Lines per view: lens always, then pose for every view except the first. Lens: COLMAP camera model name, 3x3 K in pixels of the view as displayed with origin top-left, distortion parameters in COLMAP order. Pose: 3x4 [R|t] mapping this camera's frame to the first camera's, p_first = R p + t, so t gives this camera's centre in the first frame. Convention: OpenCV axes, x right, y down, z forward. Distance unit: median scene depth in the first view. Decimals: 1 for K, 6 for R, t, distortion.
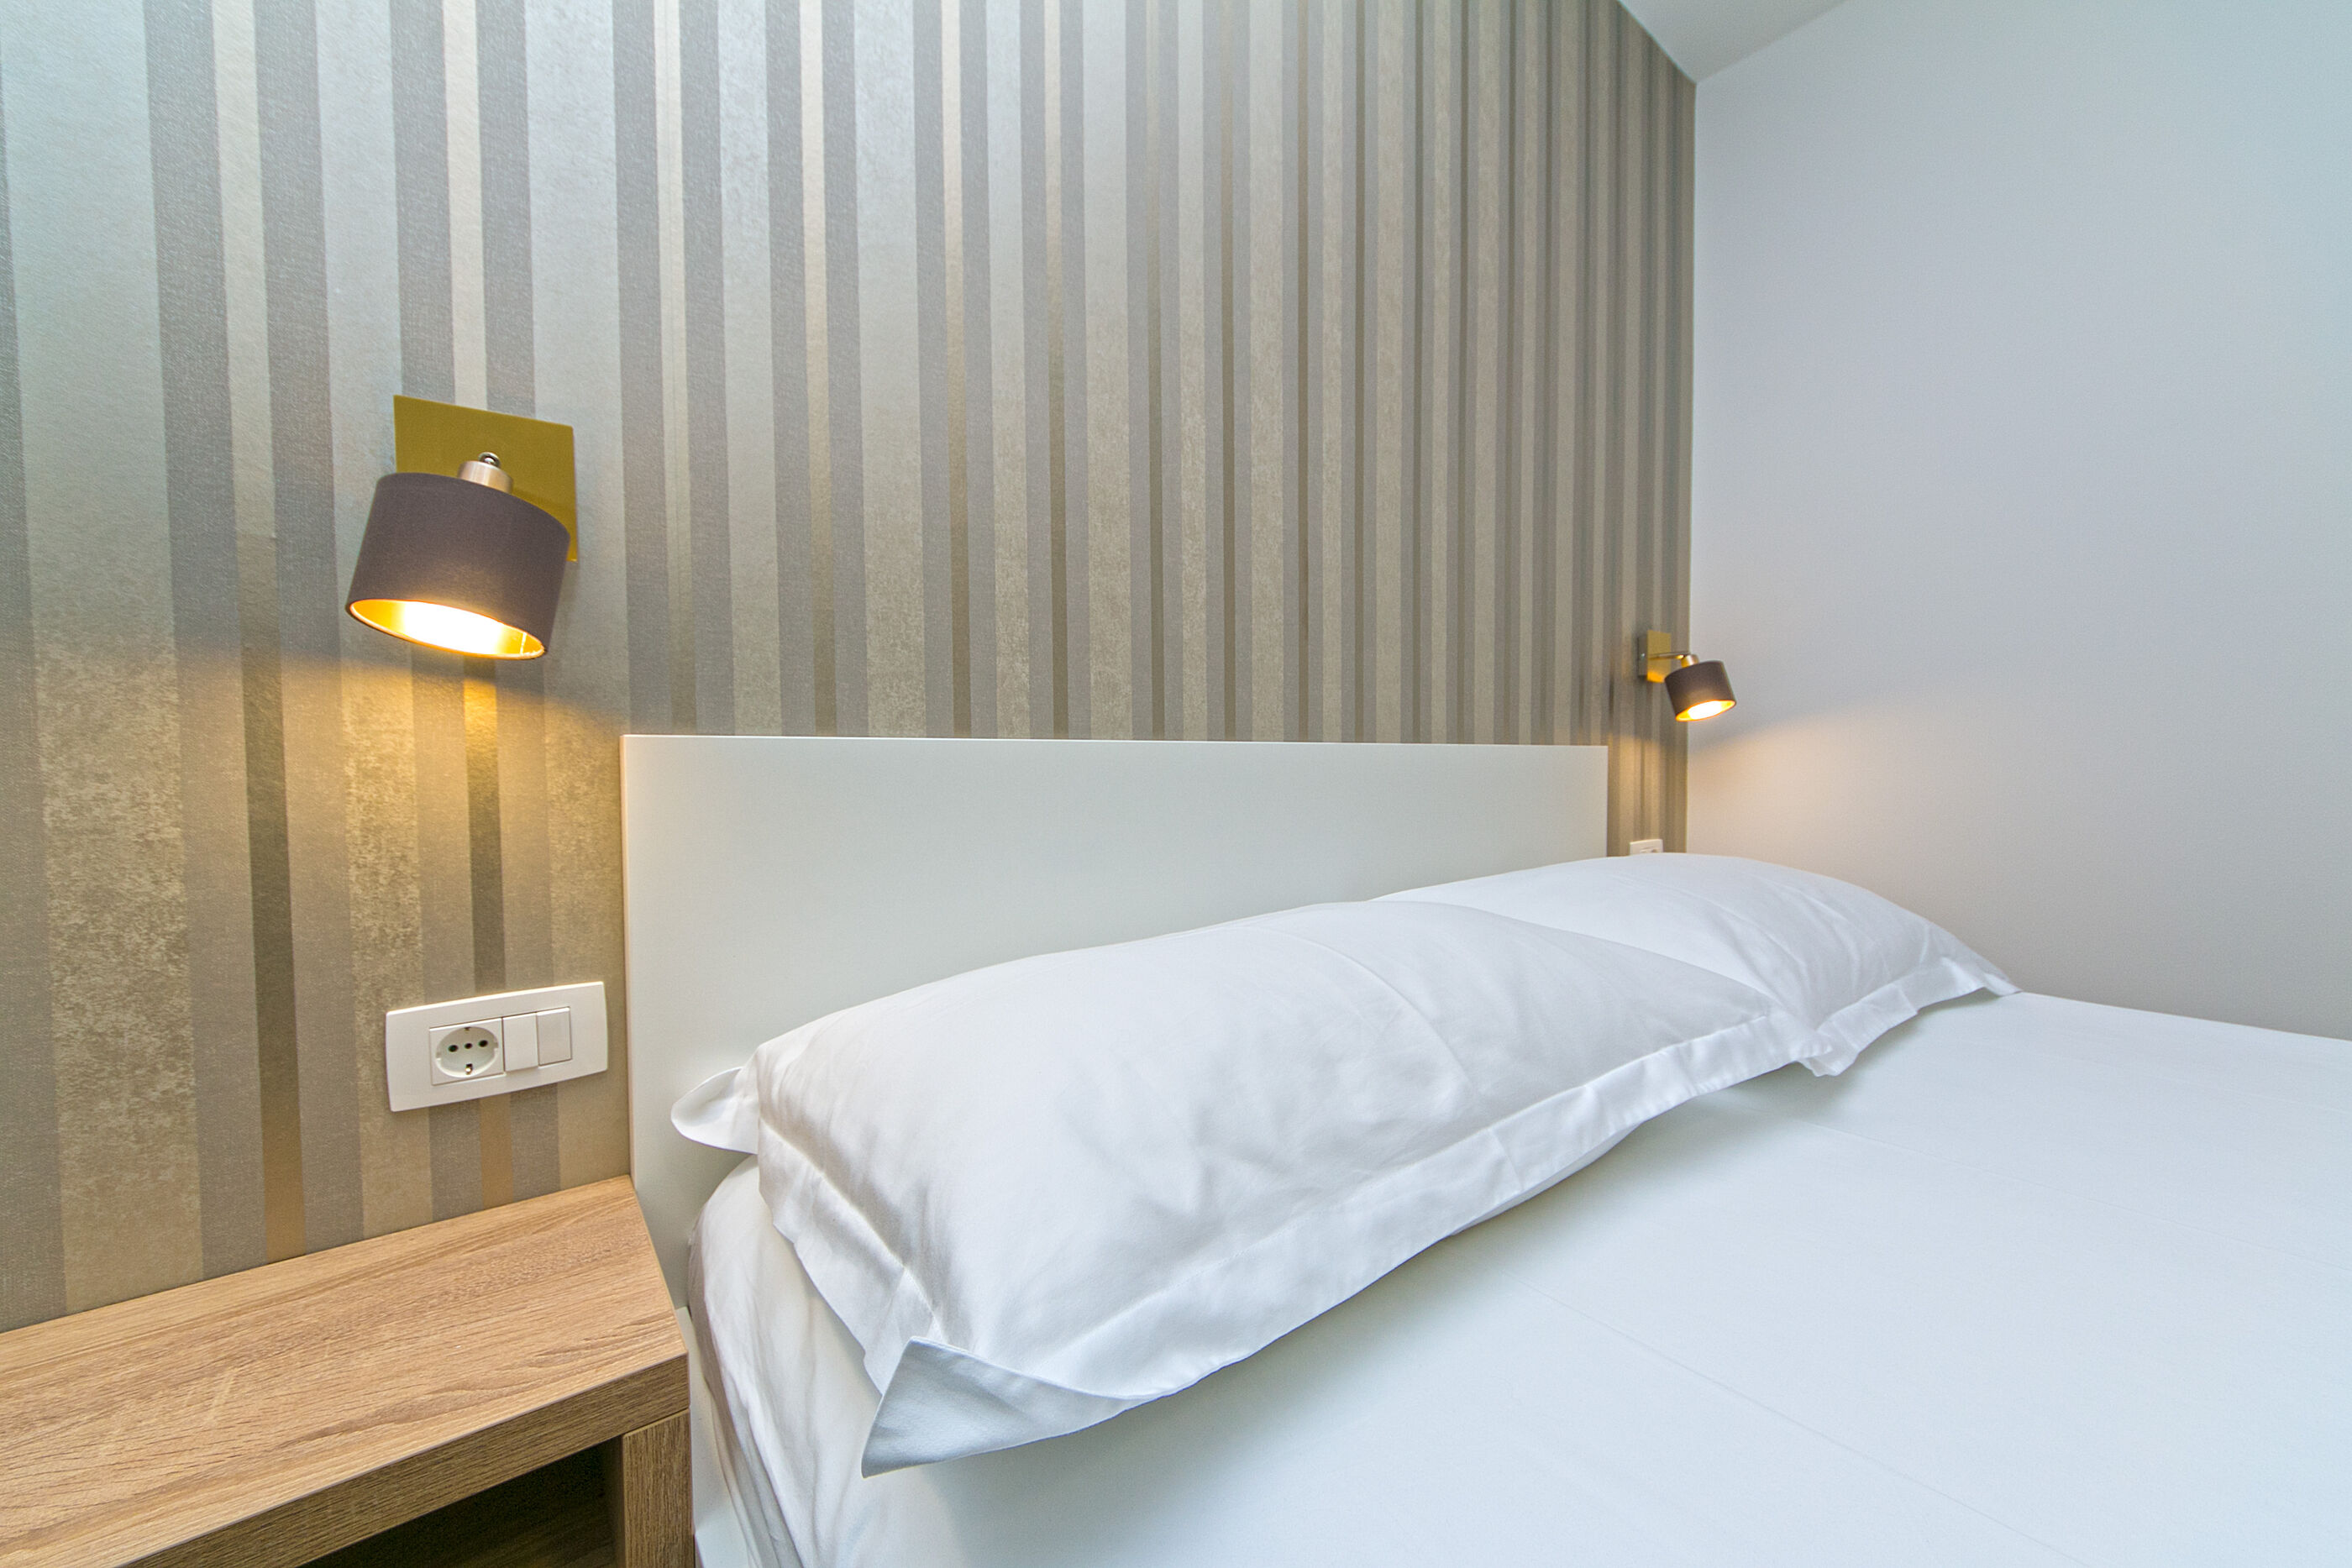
lens RADIAL K [[897.6, 0, 1206.5], [0, 897.6, 802.1], [0, 0, 1]] dist [0.002565, -0.002514]
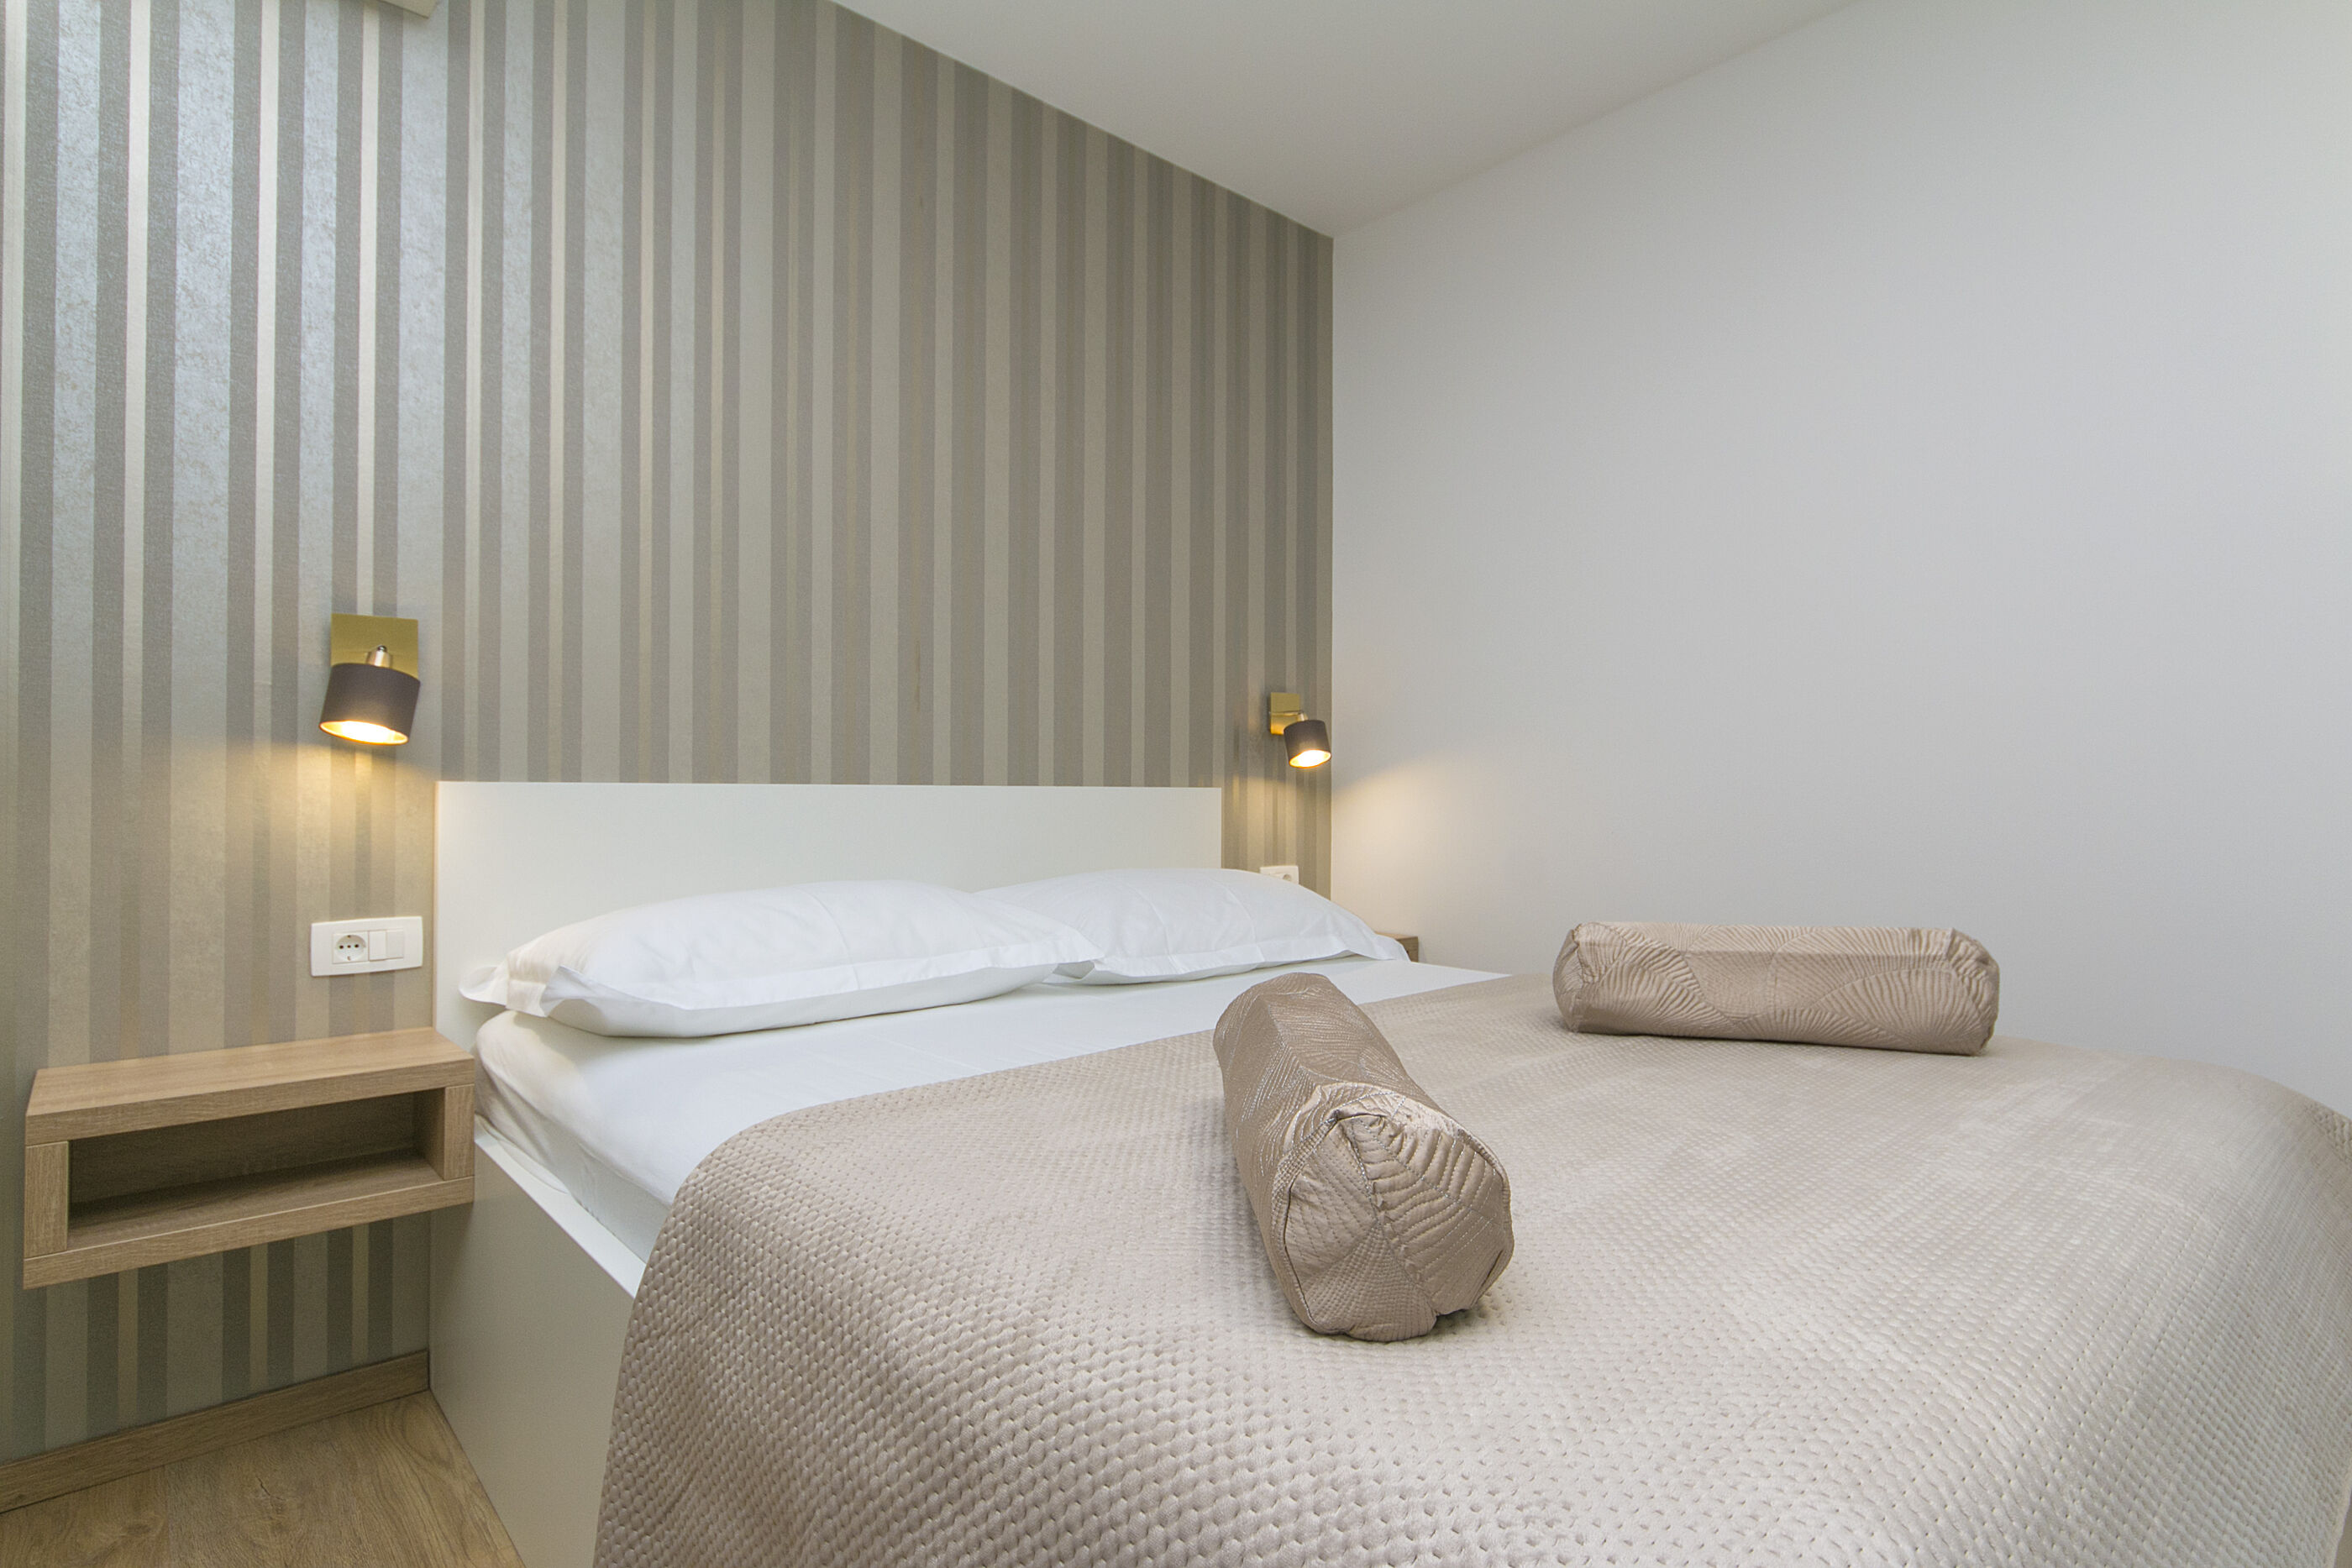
lens RADIAL K [[1242.1, 0, 1230.4], [0, 1242.1, 791.9], [0, 0, 1]] dist [0.006710, 0.001698]
pose [[0.997526, 0.006623, 0.069992, 0.802183], [-0.003264, 0.998842, -0.048004, 0.064695], [-0.070229, 0.047656, 0.996392, -1.679665]]
